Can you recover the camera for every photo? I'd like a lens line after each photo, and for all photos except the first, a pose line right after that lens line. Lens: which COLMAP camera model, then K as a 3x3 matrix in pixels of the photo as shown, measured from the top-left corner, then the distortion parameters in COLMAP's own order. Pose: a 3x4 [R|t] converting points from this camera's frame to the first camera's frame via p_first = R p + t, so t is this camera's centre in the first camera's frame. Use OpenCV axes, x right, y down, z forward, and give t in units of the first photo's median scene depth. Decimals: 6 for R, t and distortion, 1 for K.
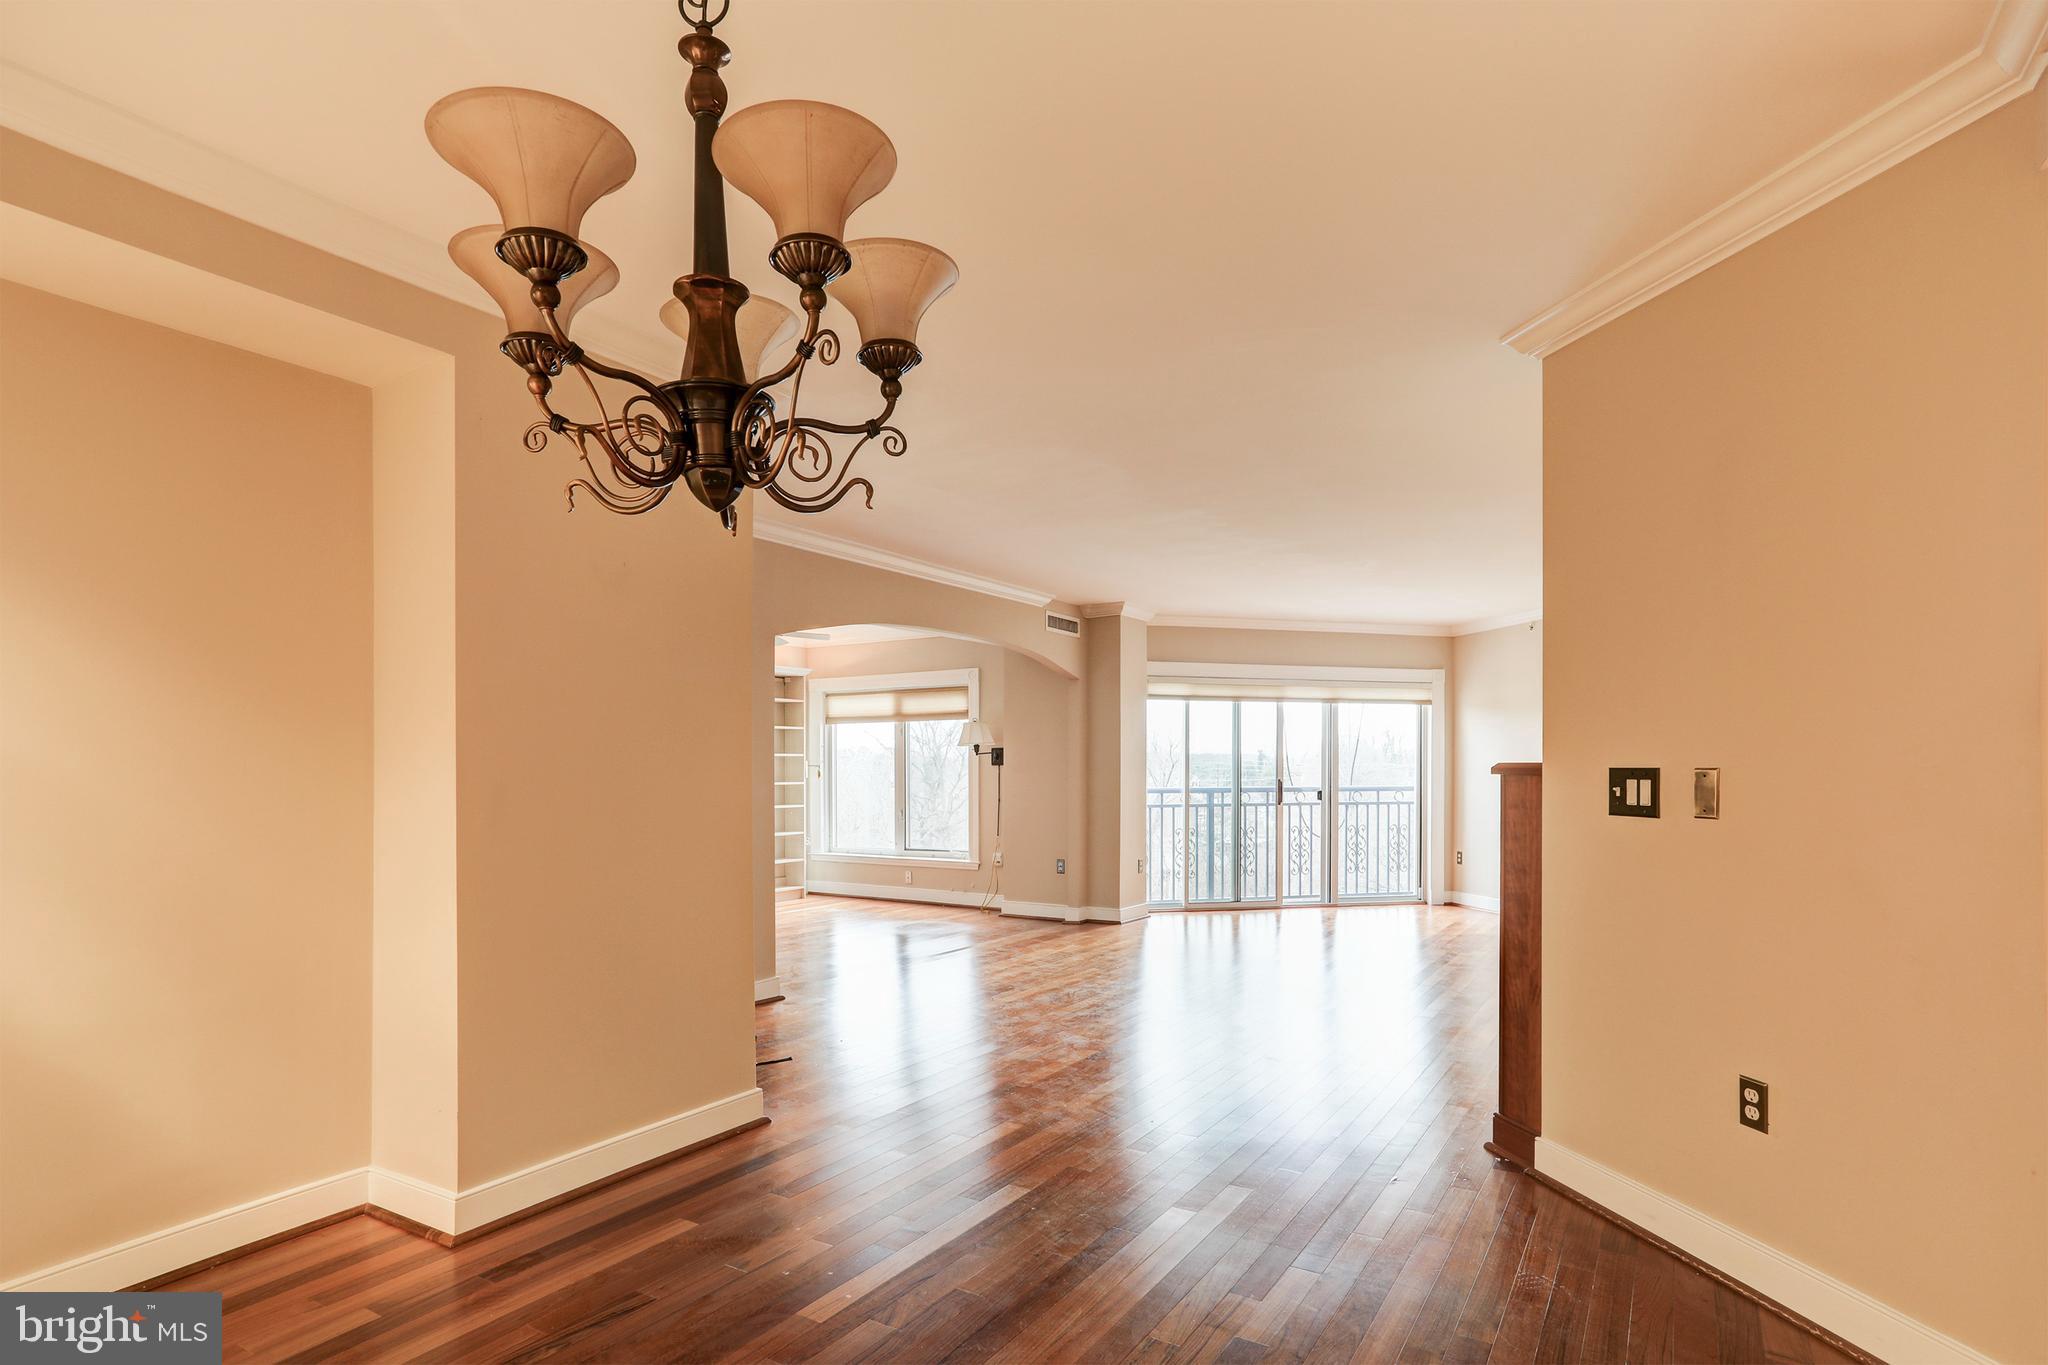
lens RADIAL K [[1014.4, 0, 992.3], [0, 1014.4, 771.2], [0, 0, 1]] dist [-0.000821, -0.000037]
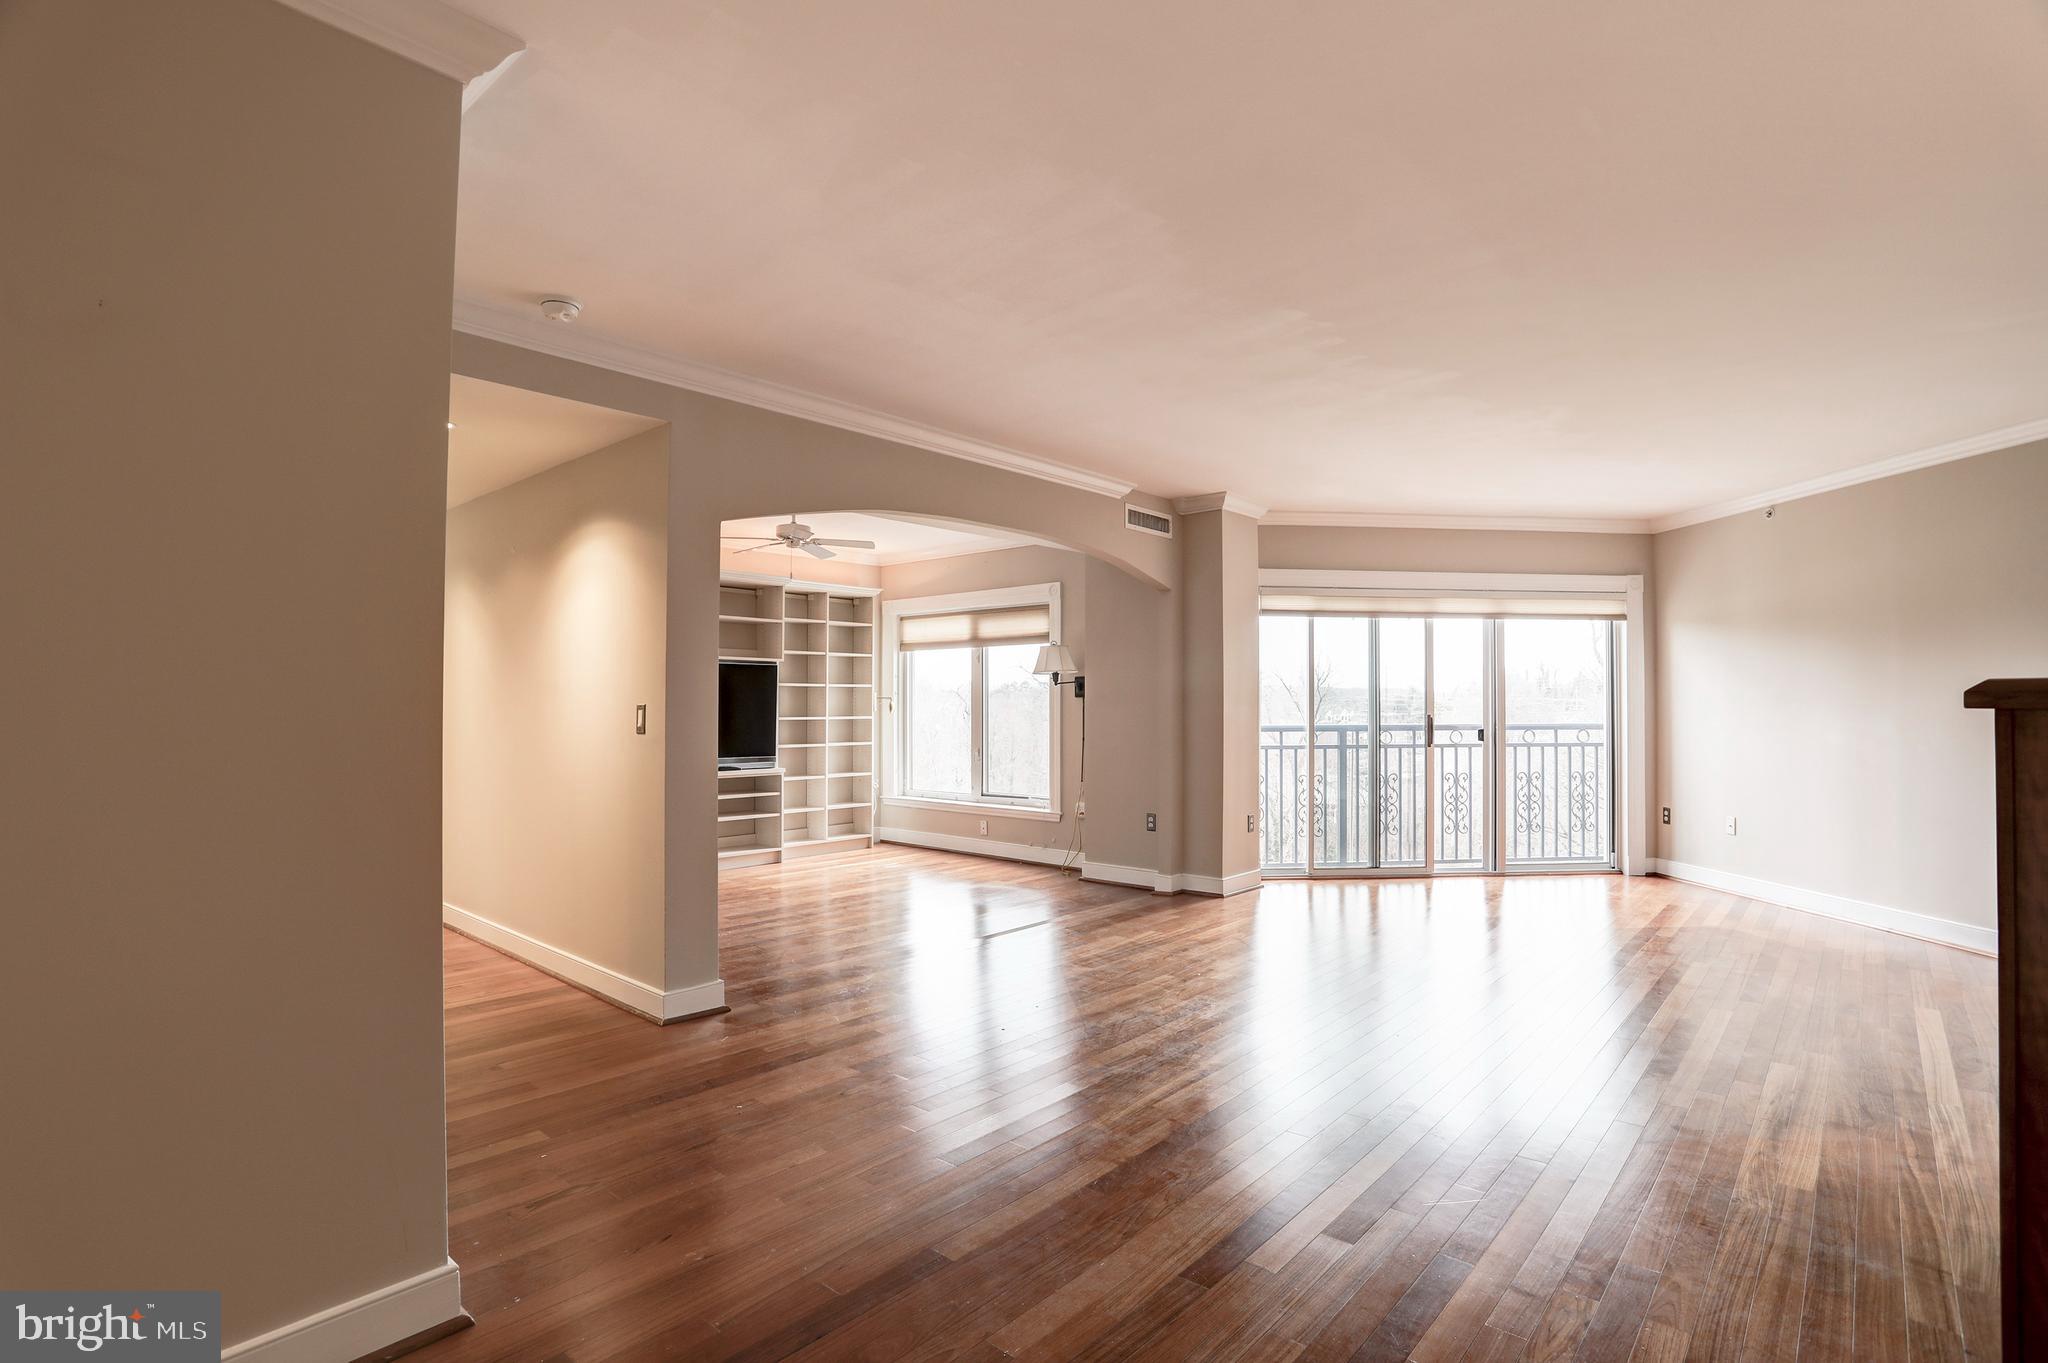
lens RADIAL K [[971.7, 0, 1024.0], [0, 971.7, 681.5], [0, 0, 1]] dist [-0.053844, 0.000181]
pose [[0.992192, -0.001715, -0.124711, 0.060770], [-0.001295, 0.999710, -0.024056, 0.000585], [0.124716, 0.024030, 0.991901, 0.207323]]
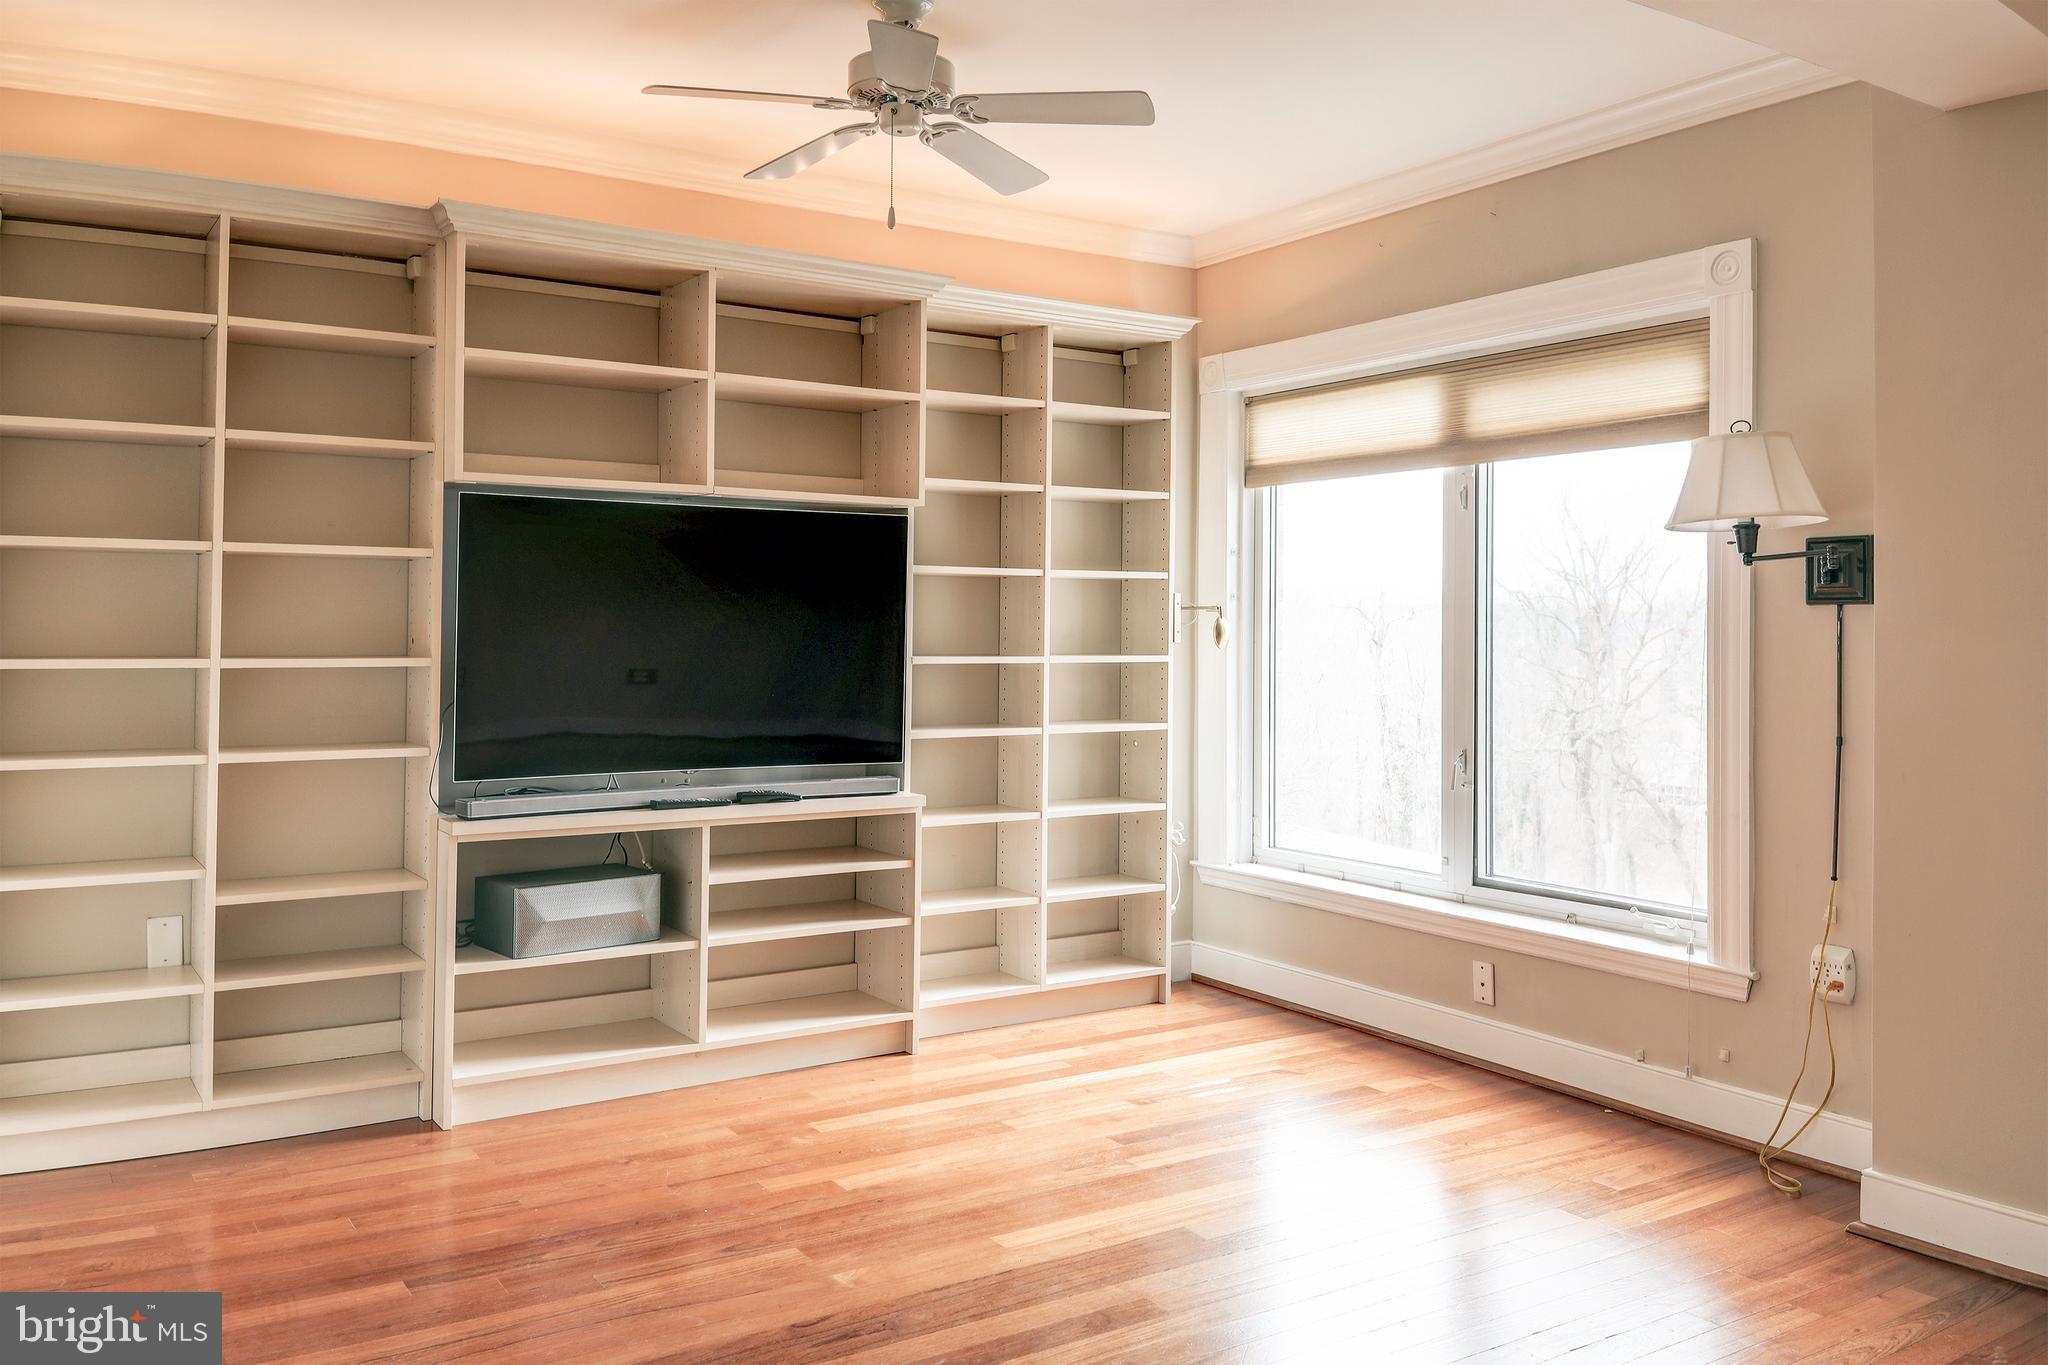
lens RADIAL K [[1630.6, 0, 1003.7], [0, 1630.6, 613.1], [0, 0, 1]] dist [0.002767, 0.000247]
pose [[0.918775, 0.004489, -0.394755, -0.026270], [-0.008453, 0.999930, -0.008305, 0.001793], [0.394690, 0.010967, 0.918749, 0.565012]]
